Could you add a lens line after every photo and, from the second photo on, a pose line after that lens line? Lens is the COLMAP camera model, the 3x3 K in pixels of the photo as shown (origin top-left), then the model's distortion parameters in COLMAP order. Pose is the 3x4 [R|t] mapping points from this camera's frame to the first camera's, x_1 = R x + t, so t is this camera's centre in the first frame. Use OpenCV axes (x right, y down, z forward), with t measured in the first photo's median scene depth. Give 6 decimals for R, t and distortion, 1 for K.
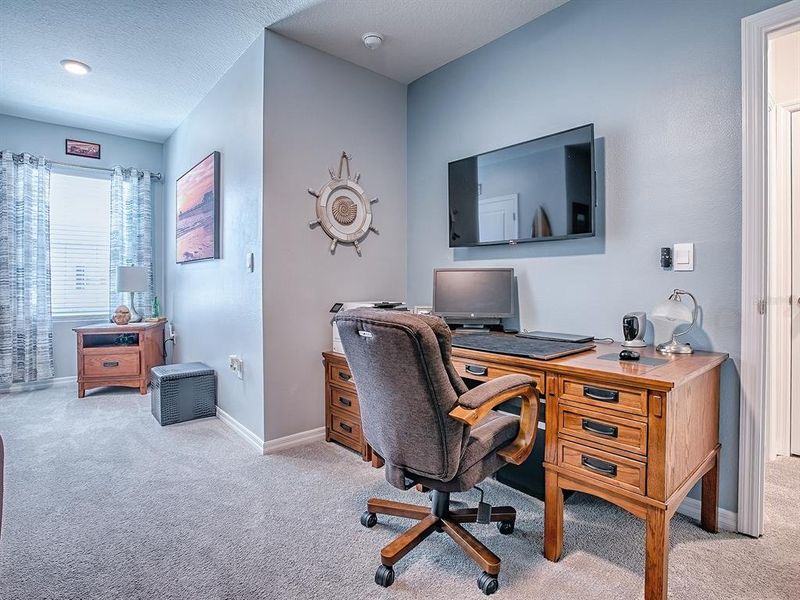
lens RADIAL K [[426.0, 0, 394.7], [0, 426.0, 282.8], [0, 0, 1]] dist [-0.055105, 0.022621]
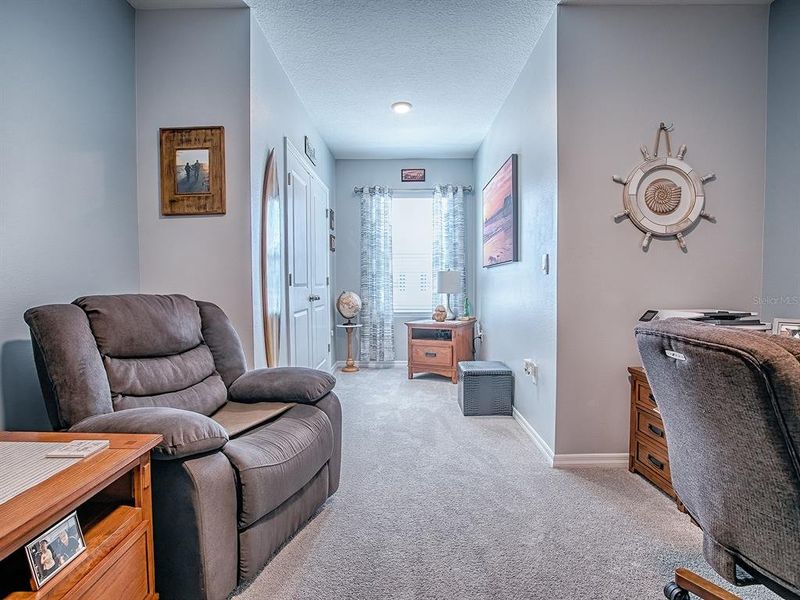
lens RADIAL K [[412.3, 0, 392.0], [0, 412.3, 301.4], [0, 0, 1]] dist [-0.058025, 0.026214]
pose [[0.743844, 0.024438, -0.667907, 0.013240], [0.002132, 0.999239, 0.038935, -0.000846], [0.668350, -0.030385, 0.743226, 0.064033]]
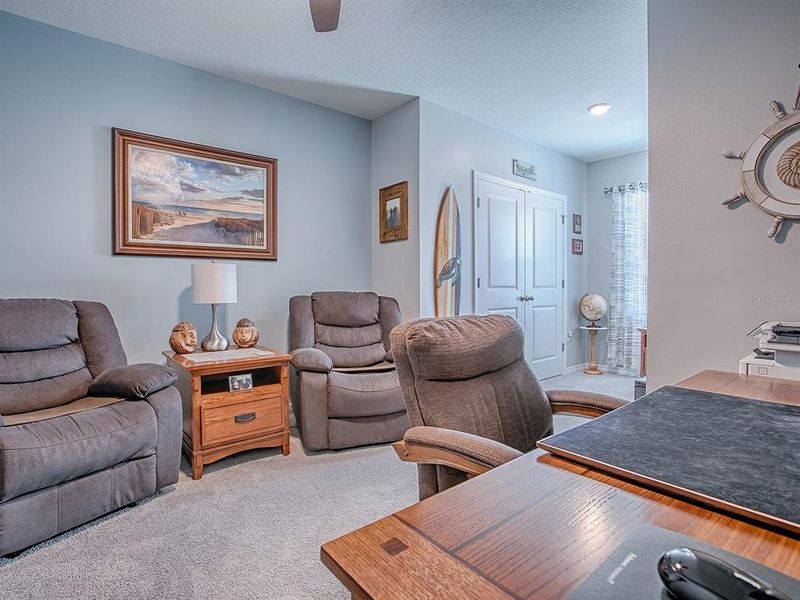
lens RADIAL K [[404.6, 0, 398.1], [0, 404.6, 296.7], [0, 0, 1]] dist [-0.046274, 0.016641]
pose [[-0.030965, 0.023914, -0.999234, 0.327943], [-0.003005, 0.999707, 0.024018, -0.000938], [0.999516, 0.003746, -0.030884, 0.367366]]
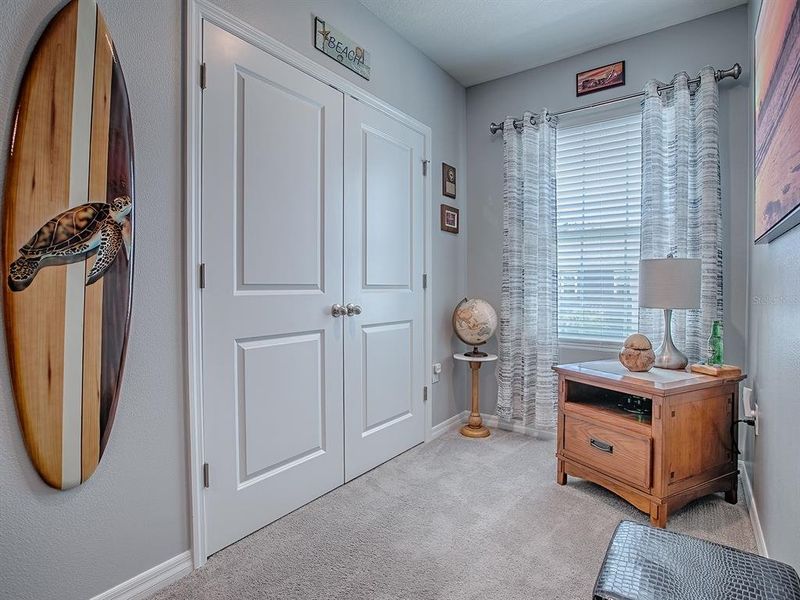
lens RADIAL K [[415.2, 0, 396.7], [0, 415.2, 290.5], [0, 0, 1]] dist [-0.049620, 0.018519]
pose [[0.223513, 0.009208, -0.974658, -0.239045], [-0.007232, 0.999944, 0.007788, -0.002142], [0.974674, 0.005308, 0.223567, 0.631157]]
